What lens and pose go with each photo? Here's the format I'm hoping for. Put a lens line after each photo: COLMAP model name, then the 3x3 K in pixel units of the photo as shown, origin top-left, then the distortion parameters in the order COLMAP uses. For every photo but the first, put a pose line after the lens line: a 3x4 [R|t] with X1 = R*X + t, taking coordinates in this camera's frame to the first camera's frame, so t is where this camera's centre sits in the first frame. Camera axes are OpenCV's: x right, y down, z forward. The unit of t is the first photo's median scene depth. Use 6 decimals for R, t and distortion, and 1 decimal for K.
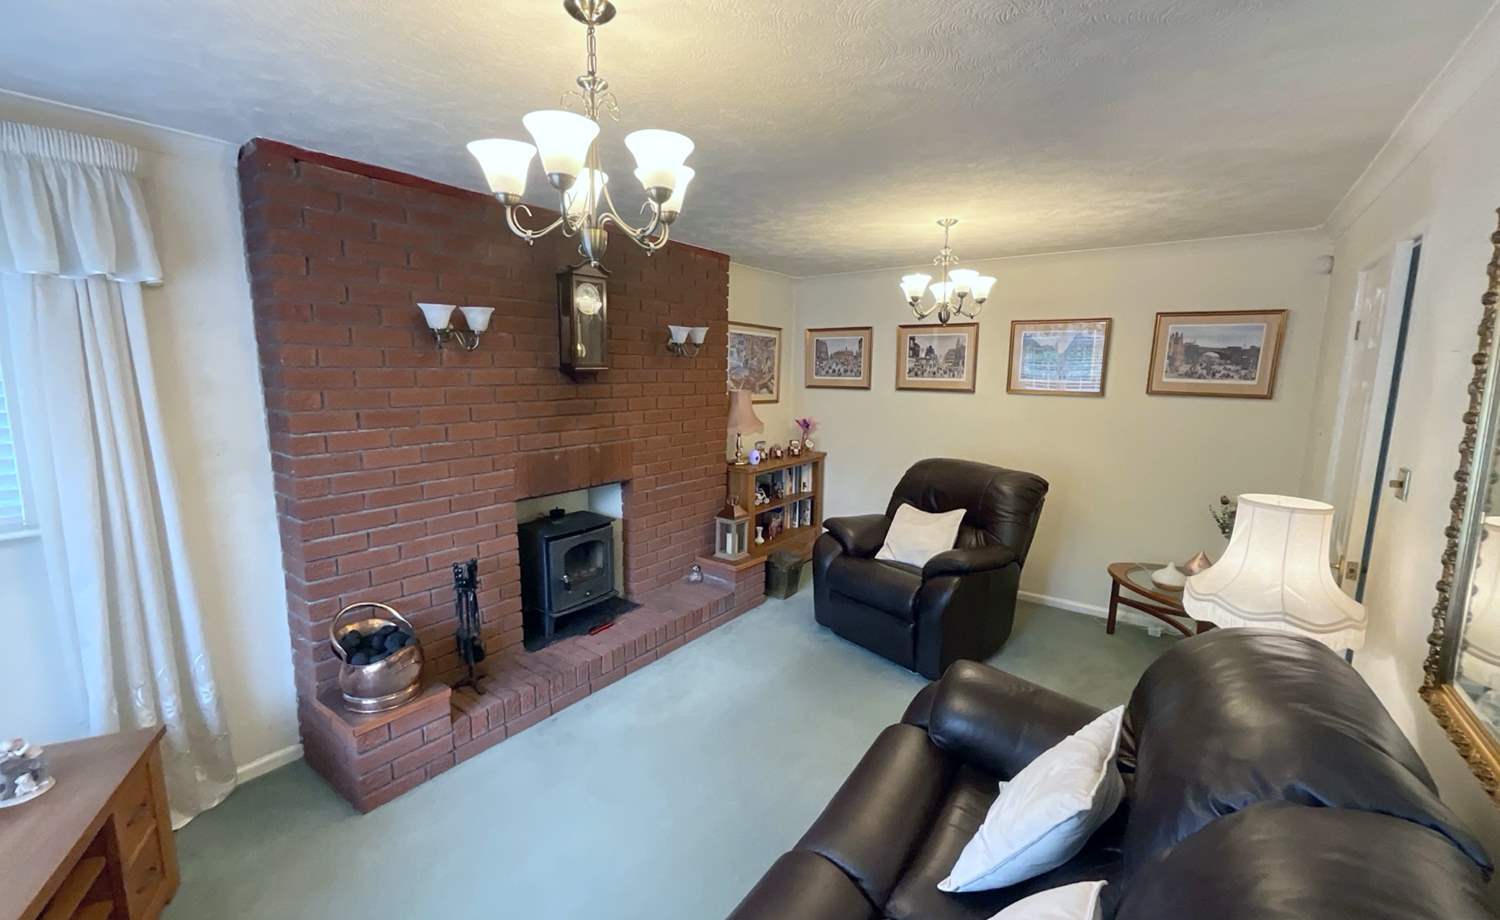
lens RADIAL K [[609.6, 0, 754.3], [0, 609.6, 463.3], [0, 0, 1]] dist [0.001150, 0.000204]
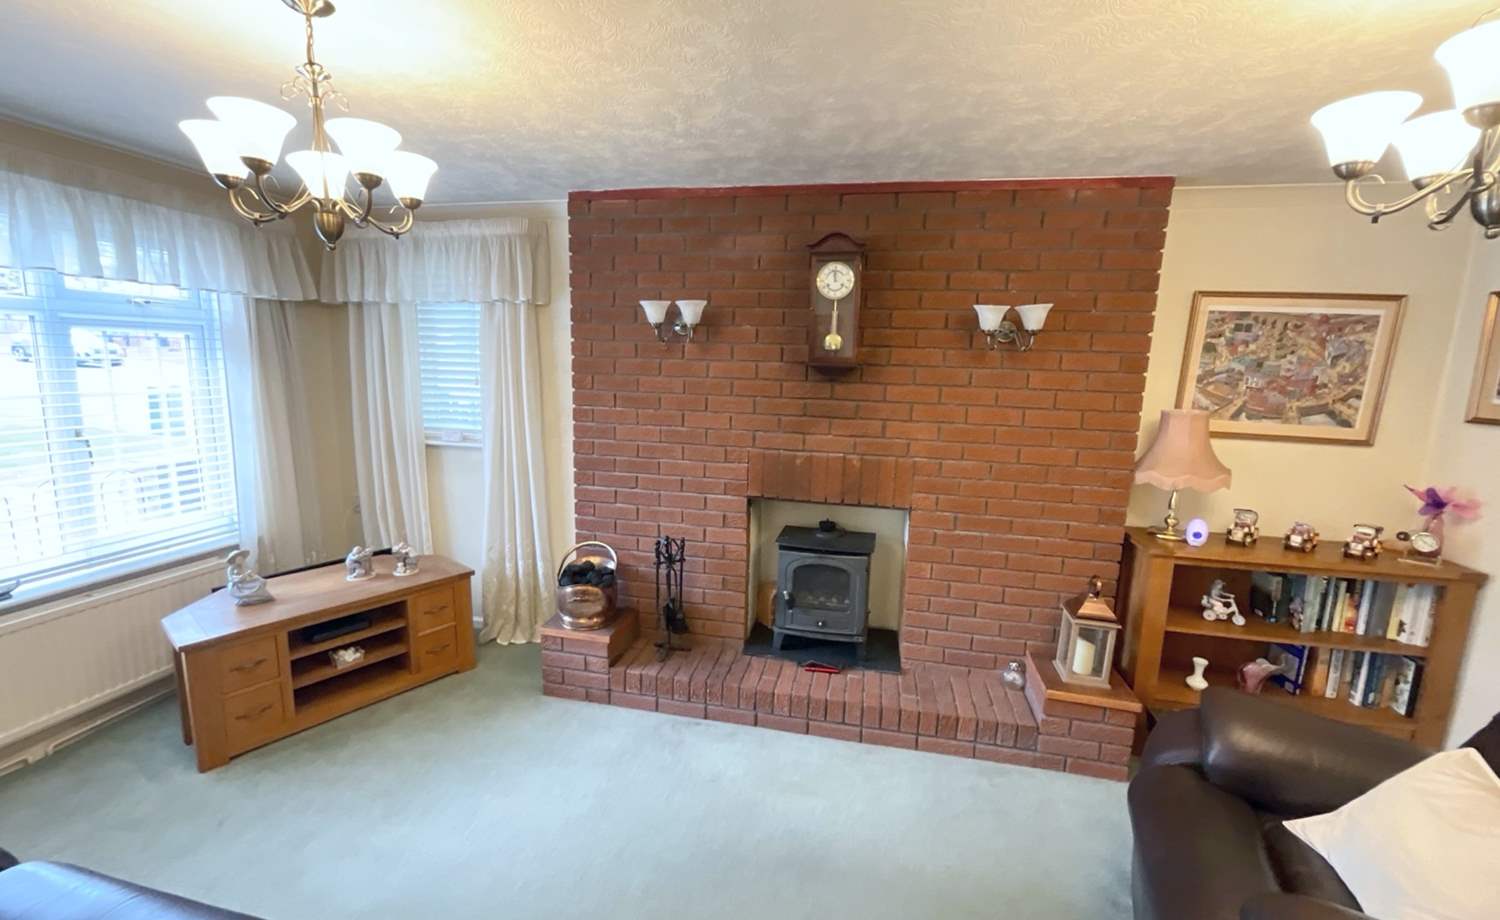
lens RADIAL K [[609.6, 0, 753.0], [0, 609.6, 461.1], [0, 0, 1]] dist [0.001150, 0.000204]
pose [[0.410853, 0.149216, -0.899408, 0.393718], [-0.166521, 0.982202, 0.086885, -0.066113], [0.896365, 0.114074, 0.428388, 0.471624]]
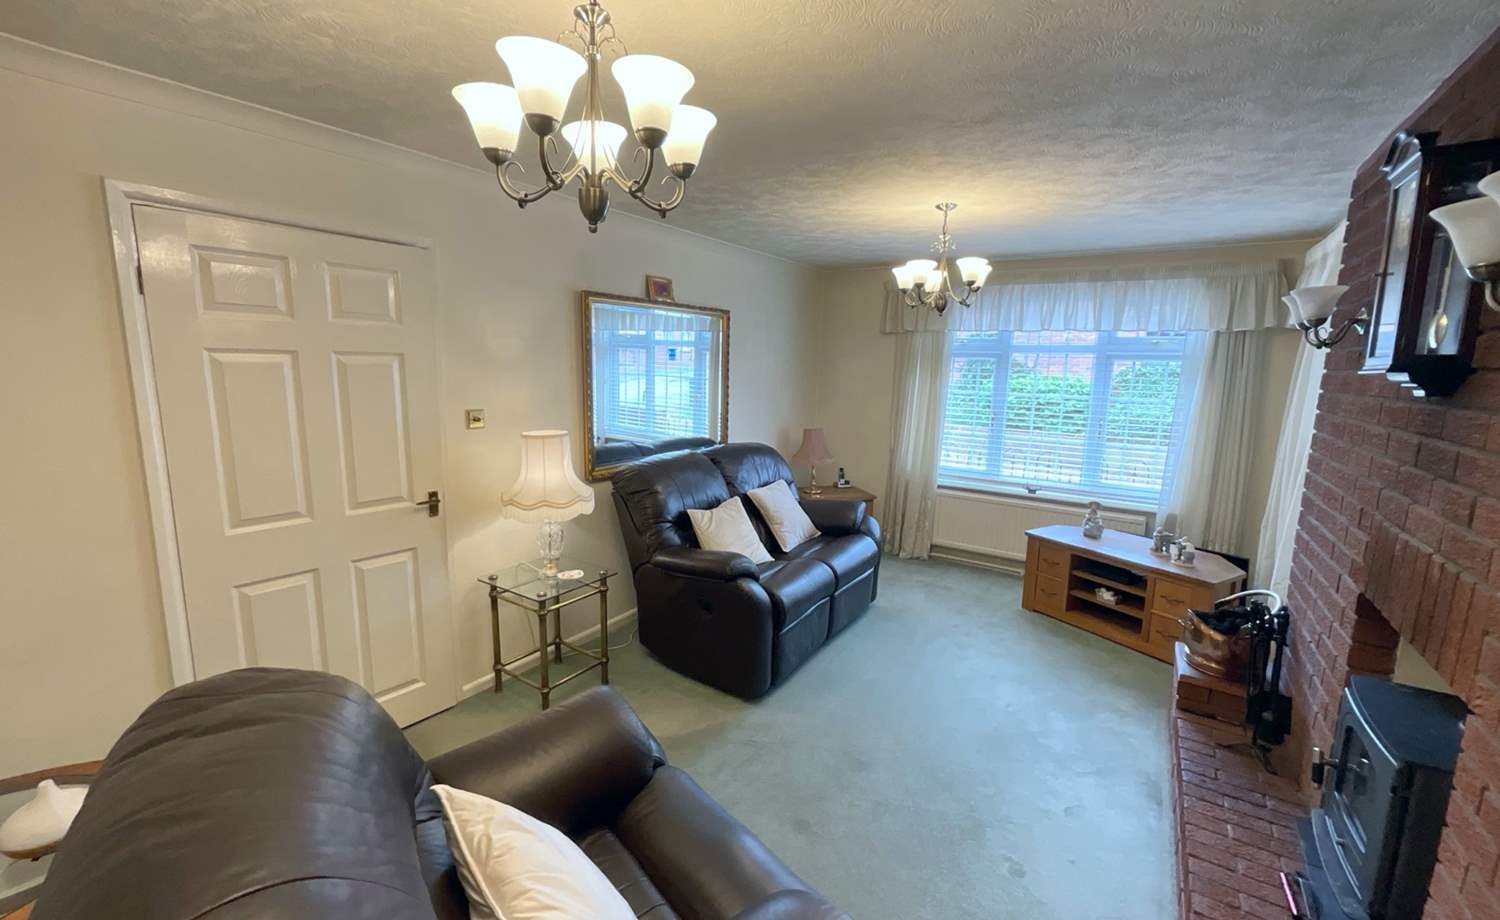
lens RADIAL K [[609.6, 0, 752.3], [0, 609.6, 457.3], [0, 0, 1]] dist [0.001150, 0.000204]
pose [[-0.998112, -0.024359, -0.056391, 0.154482], [-0.040376, 0.952003, 0.303413, -0.204368], [0.046294, 0.305116, -0.951189, 1.390734]]
